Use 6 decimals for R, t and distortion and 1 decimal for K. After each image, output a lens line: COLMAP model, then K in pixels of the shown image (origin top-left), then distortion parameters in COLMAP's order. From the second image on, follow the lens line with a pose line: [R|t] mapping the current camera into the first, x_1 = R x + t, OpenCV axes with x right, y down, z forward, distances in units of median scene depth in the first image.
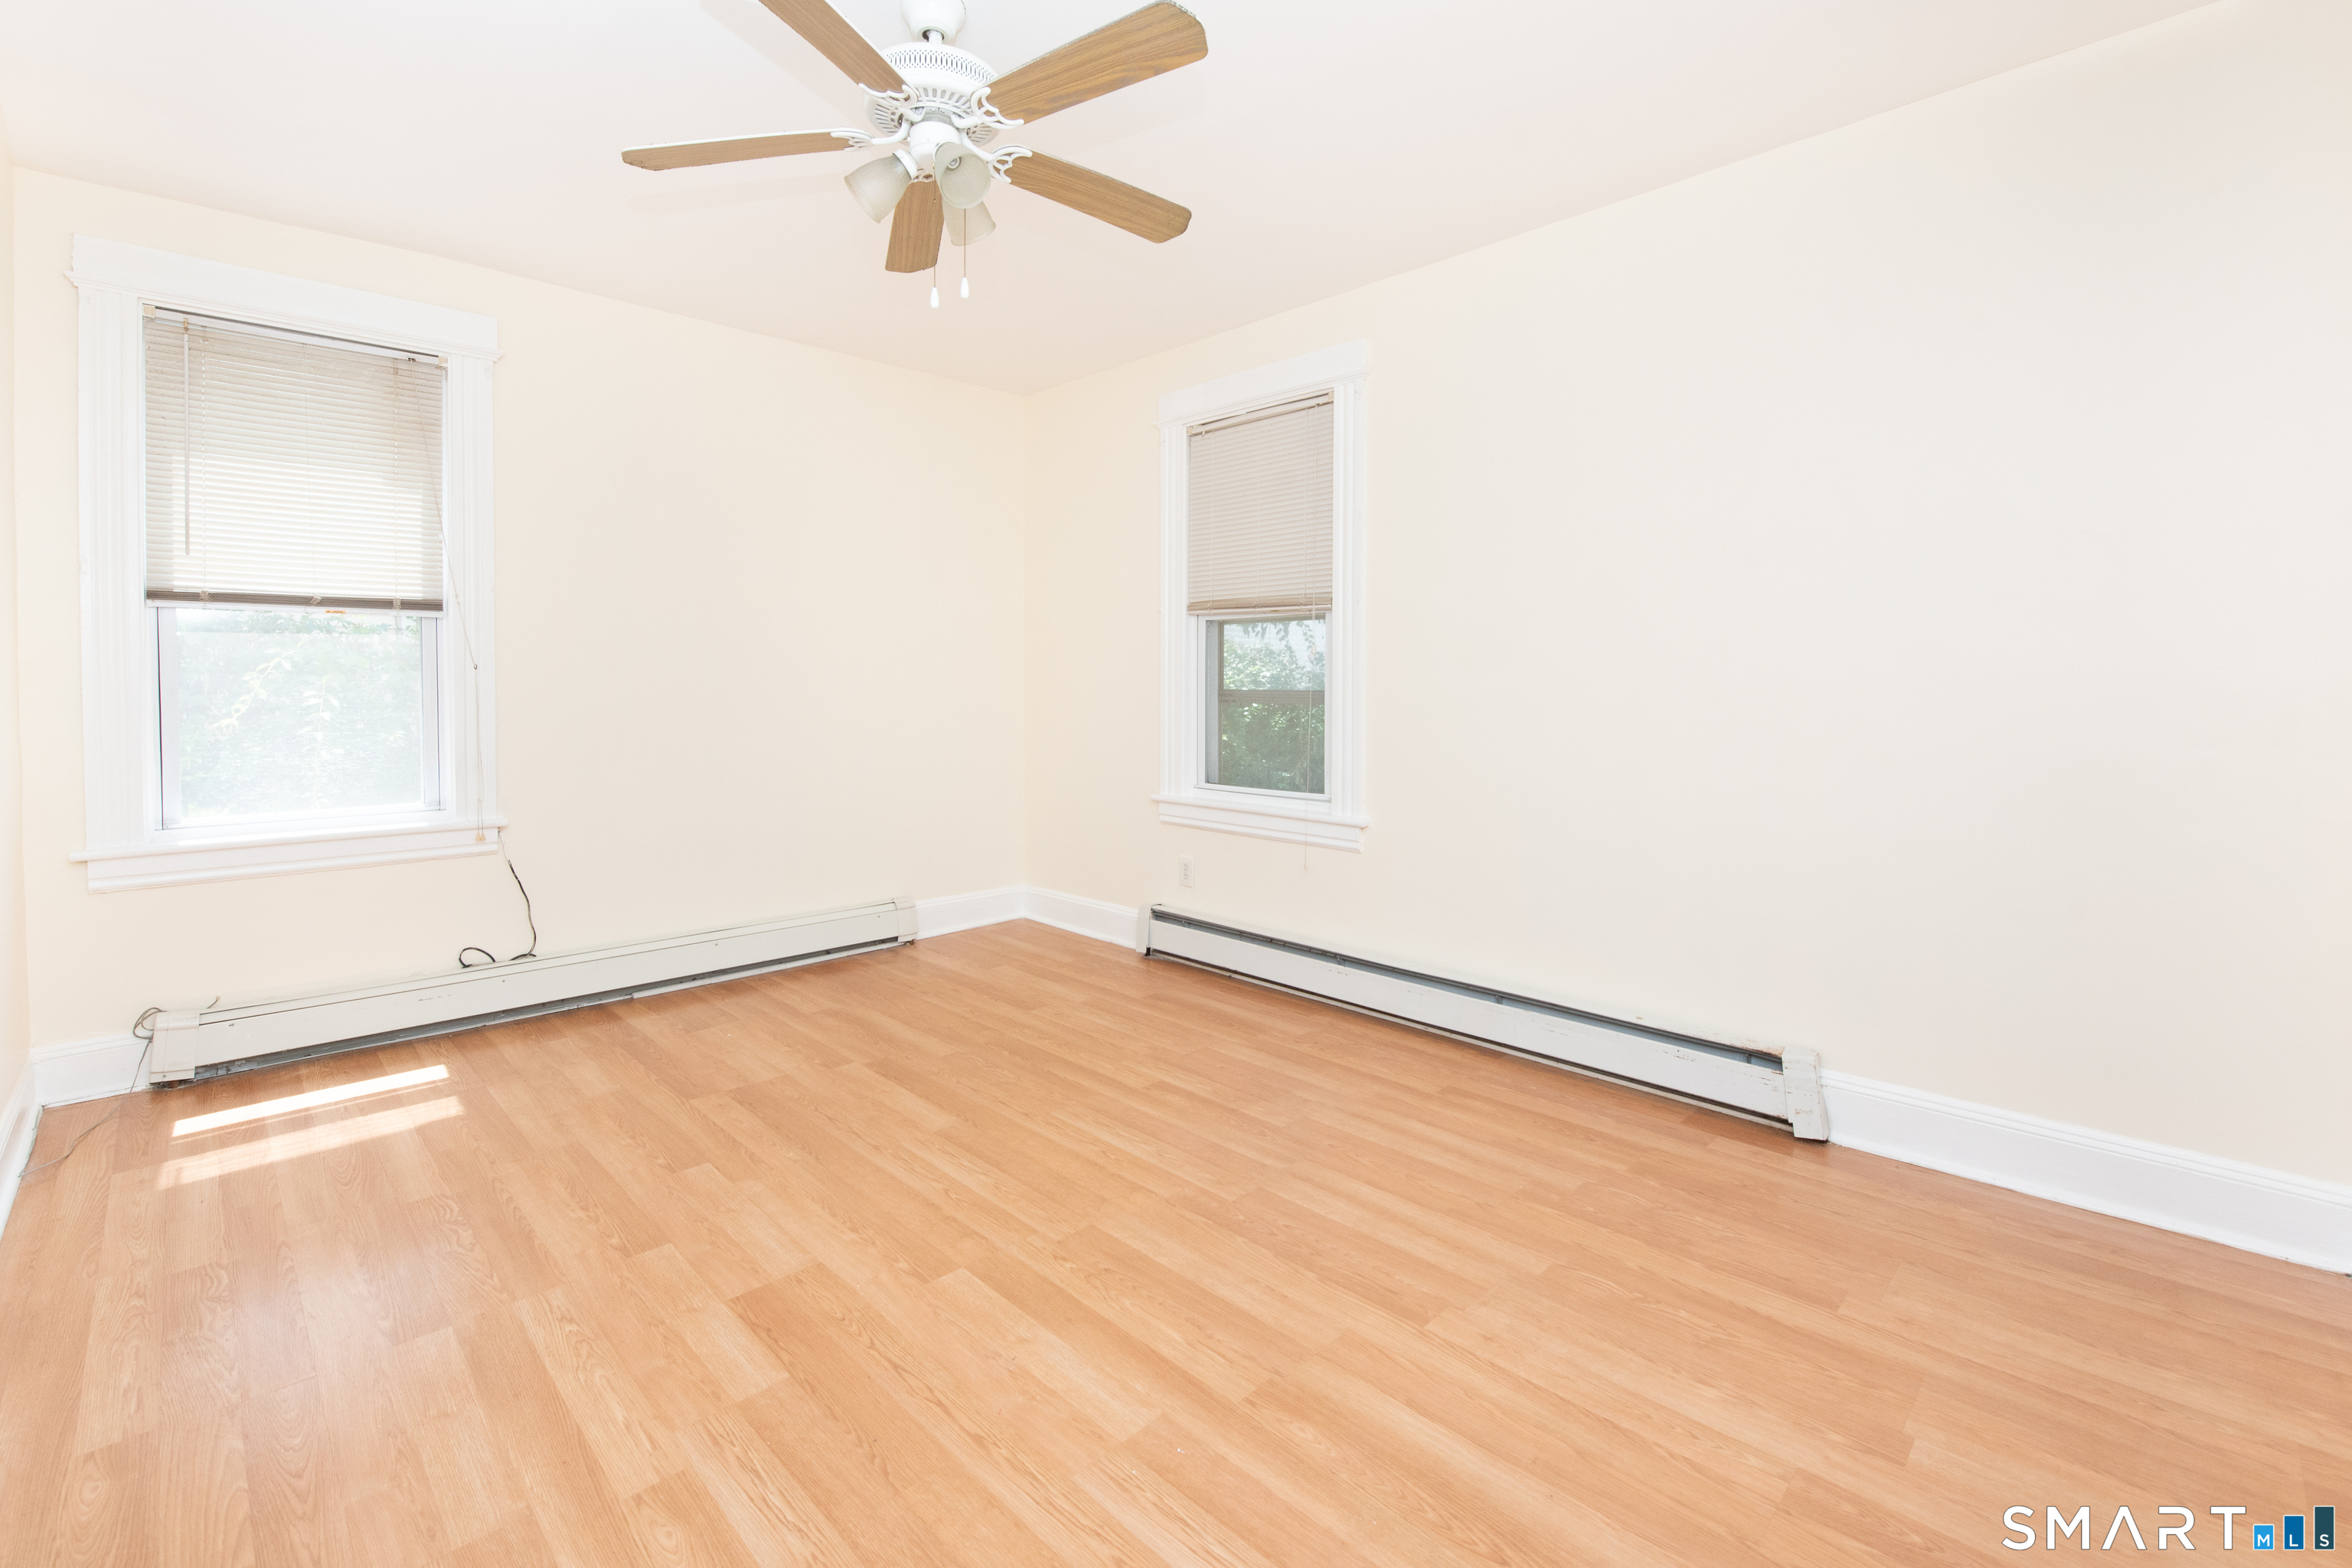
lens RADIAL K [[1013.2, 0, 1169.7], [0, 1013.2, 731.8], [0, 0, 1]] dist [-0.013675, -0.001016]
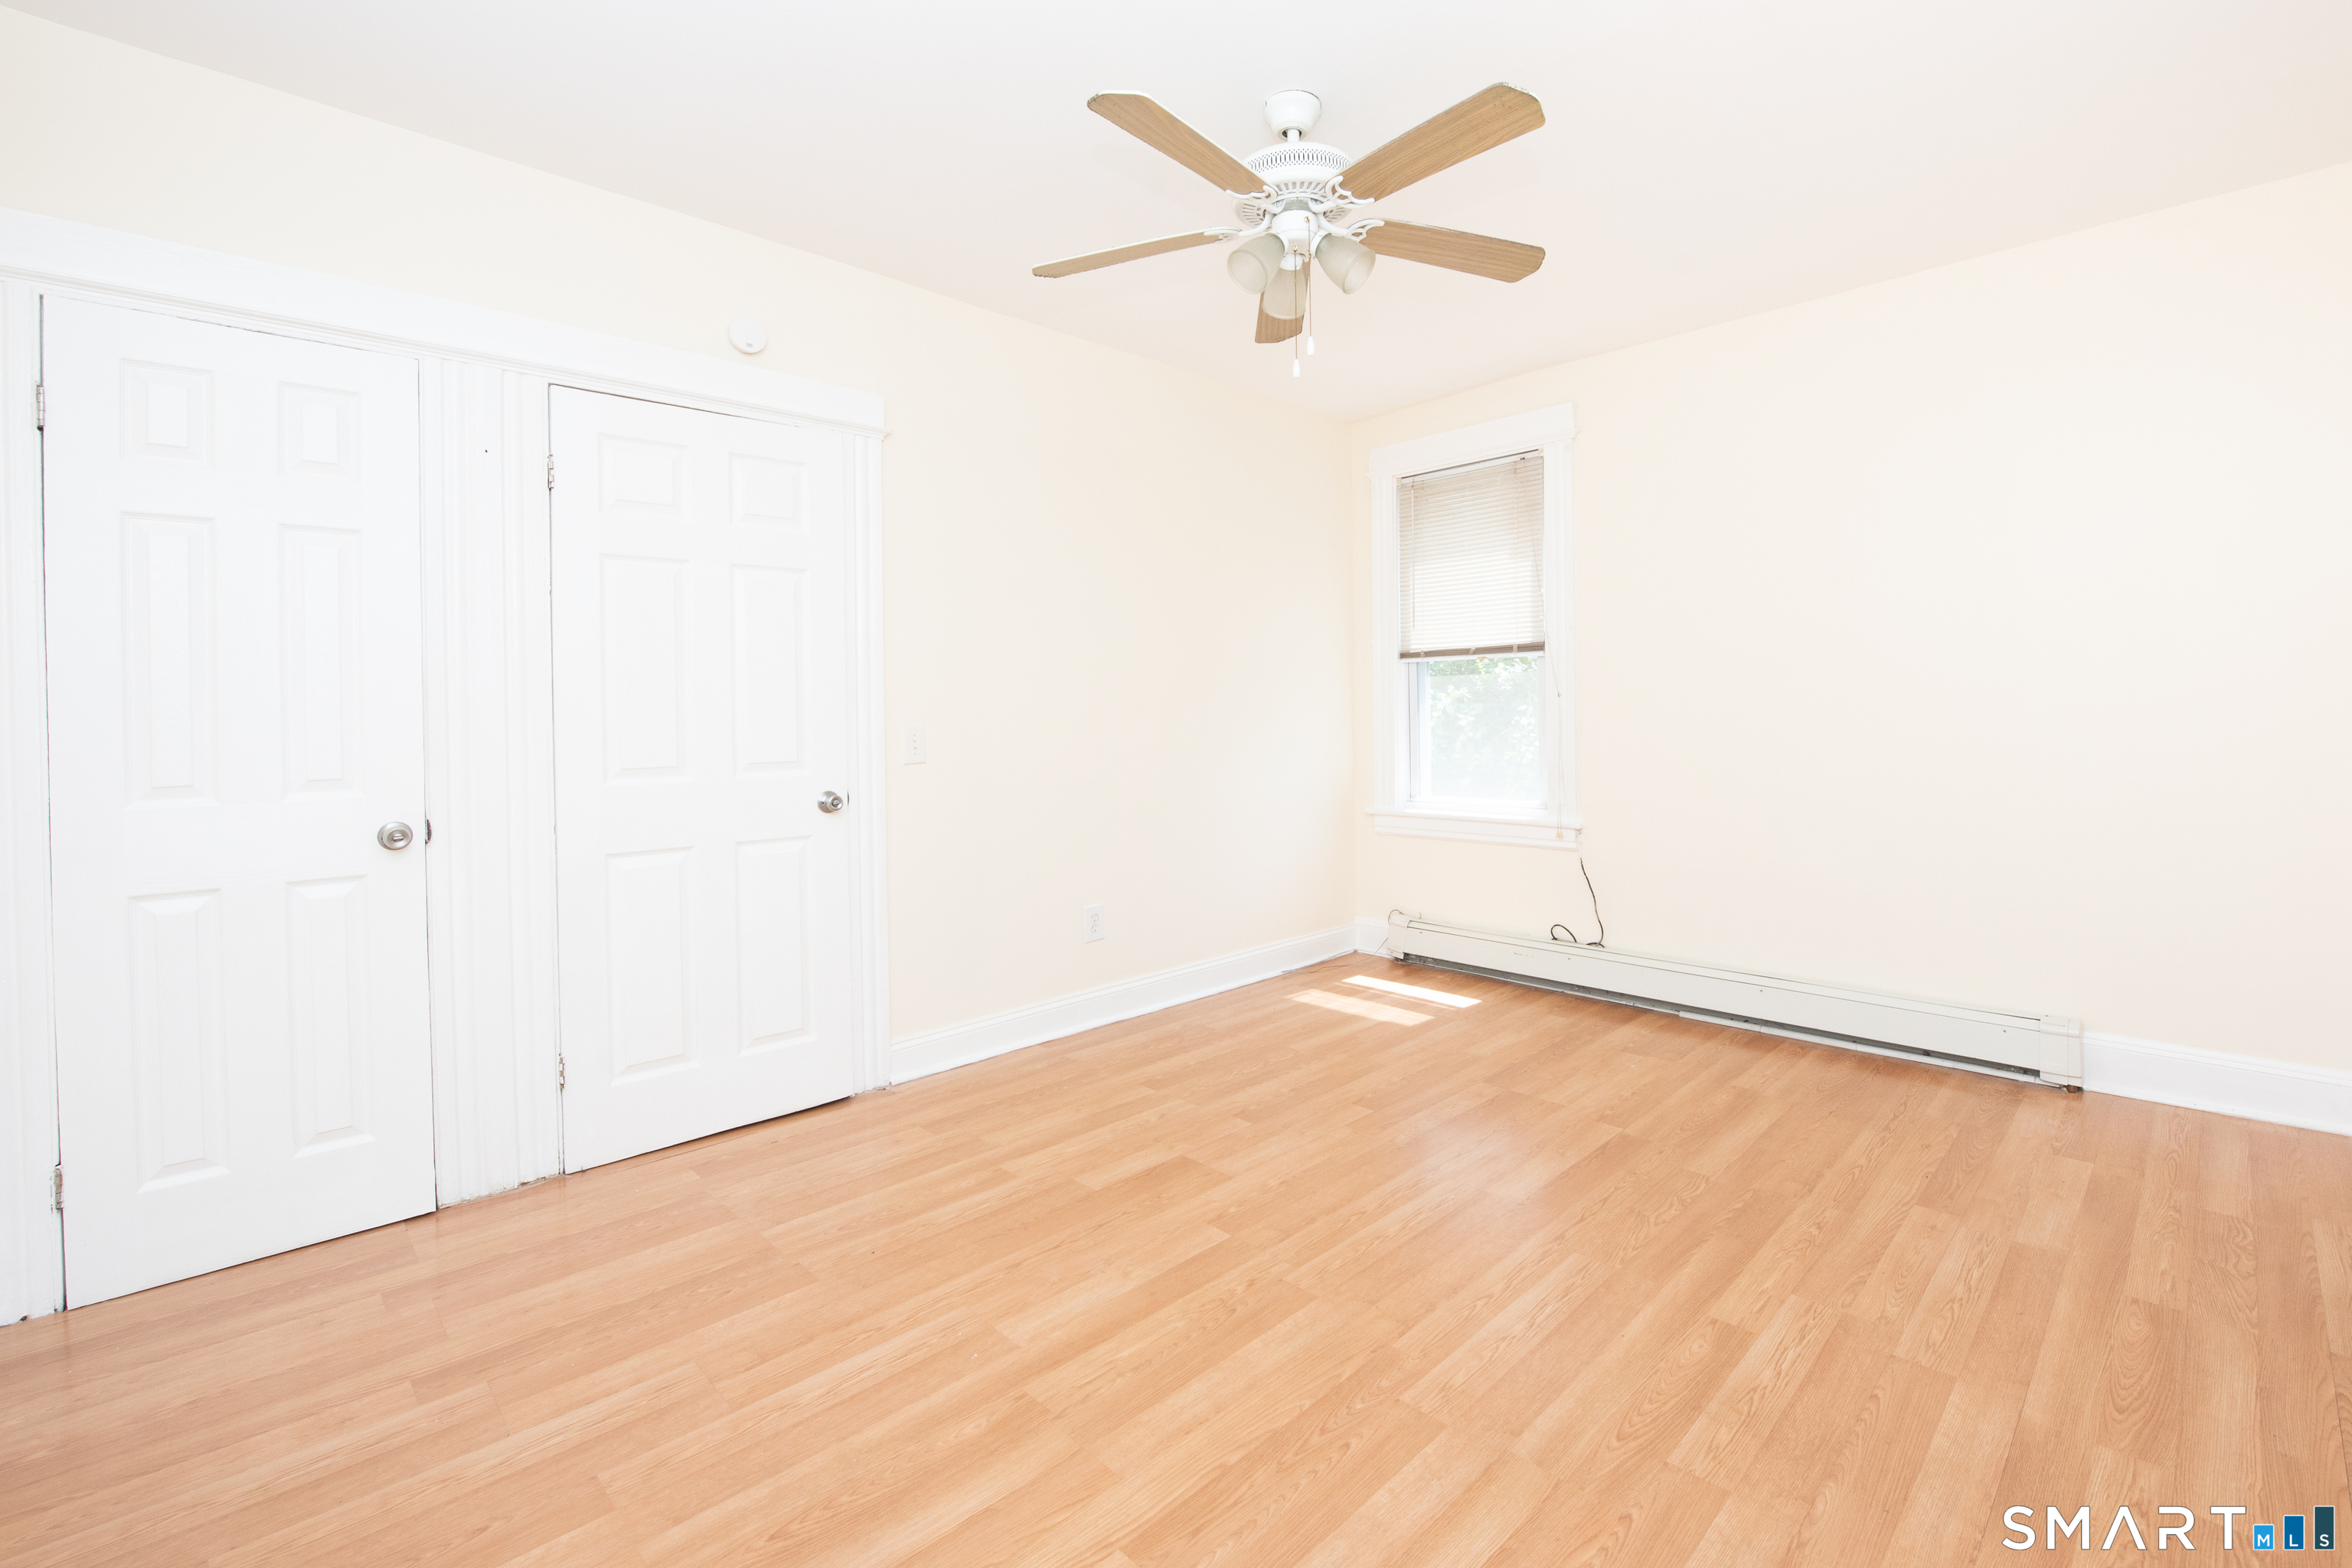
lens RADIAL K [[1013.2, 0, 1169.7], [0, 1013.2, 731.8], [0, 0, 1]] dist [-0.013675, -0.001016]
pose [[-0.008149, 0.022040, -0.999724, 0.718724], [-0.027239, 0.999381, 0.022254, -0.045434], [0.999596, 0.027413, -0.007544, 0.724493]]
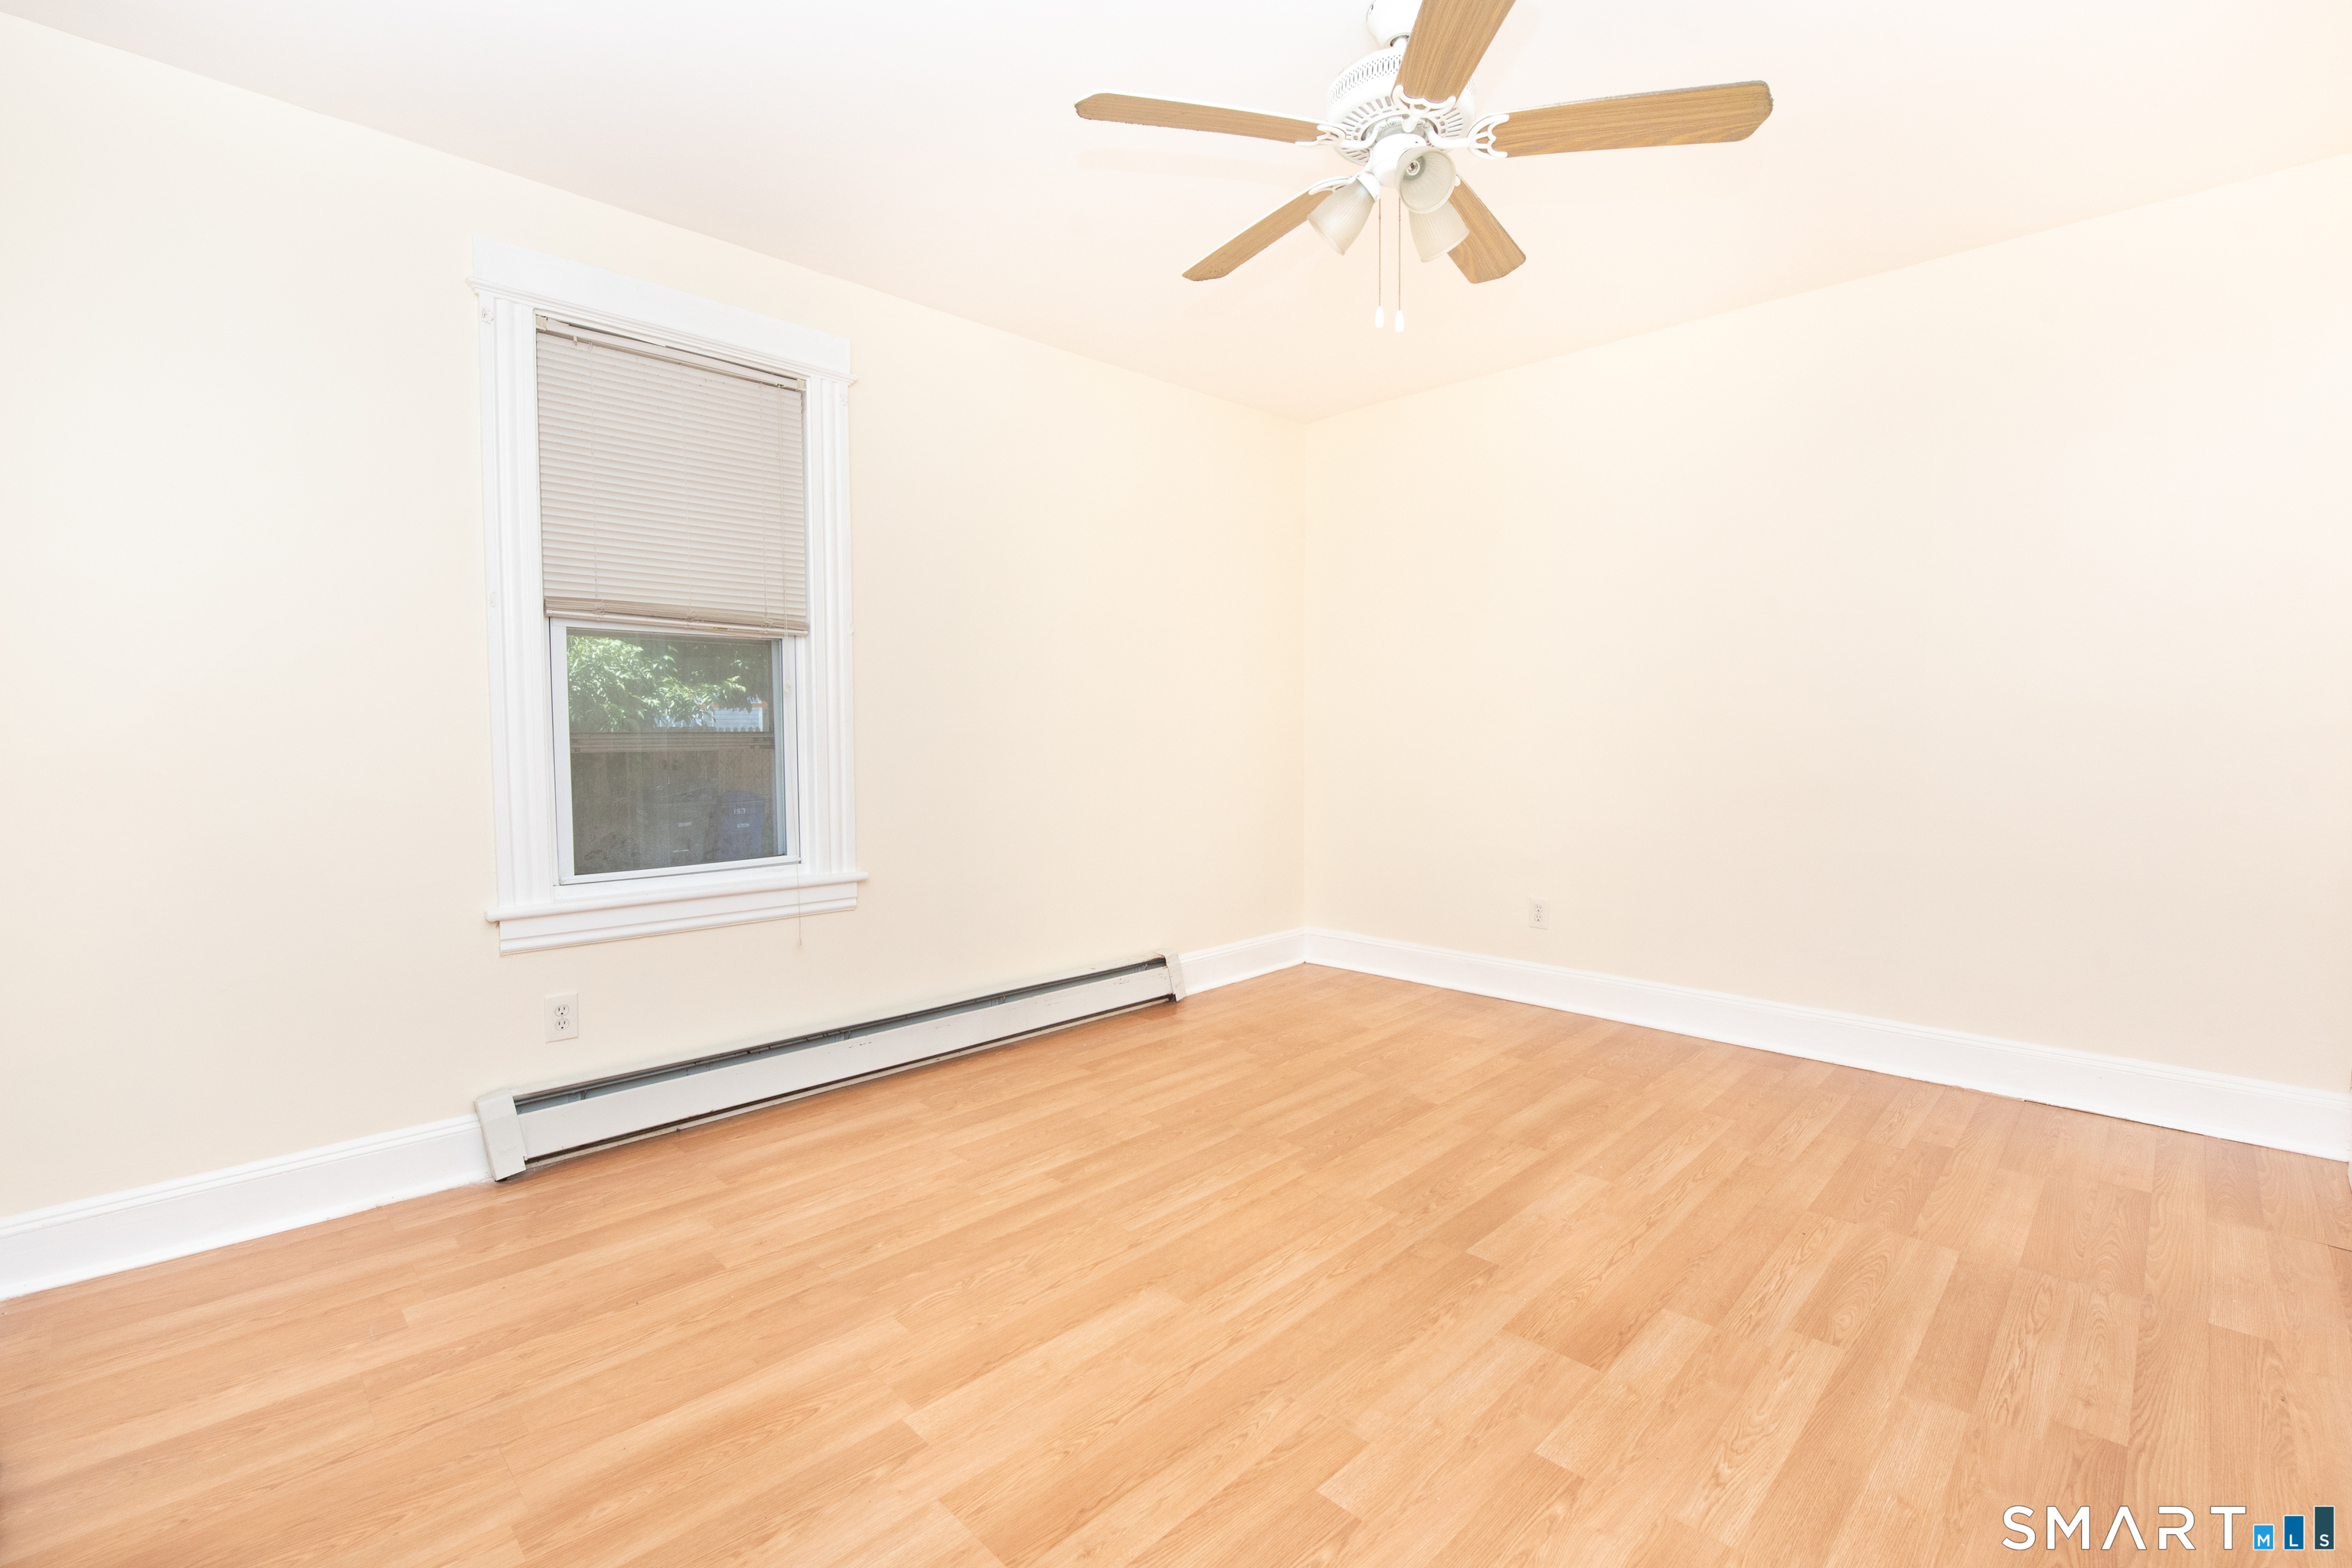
lens RADIAL K [[1045.3, 0, 1096.7], [0, 1045.3, 792.8], [0, 0, 1]] dist [-0.015275, -0.000861]
pose [[0.023081, -0.068587, 0.997378, -1.037017], [0.047317, 0.996601, 0.067438, -0.053775], [-0.998613, 0.045637, 0.026248, 1.060200]]
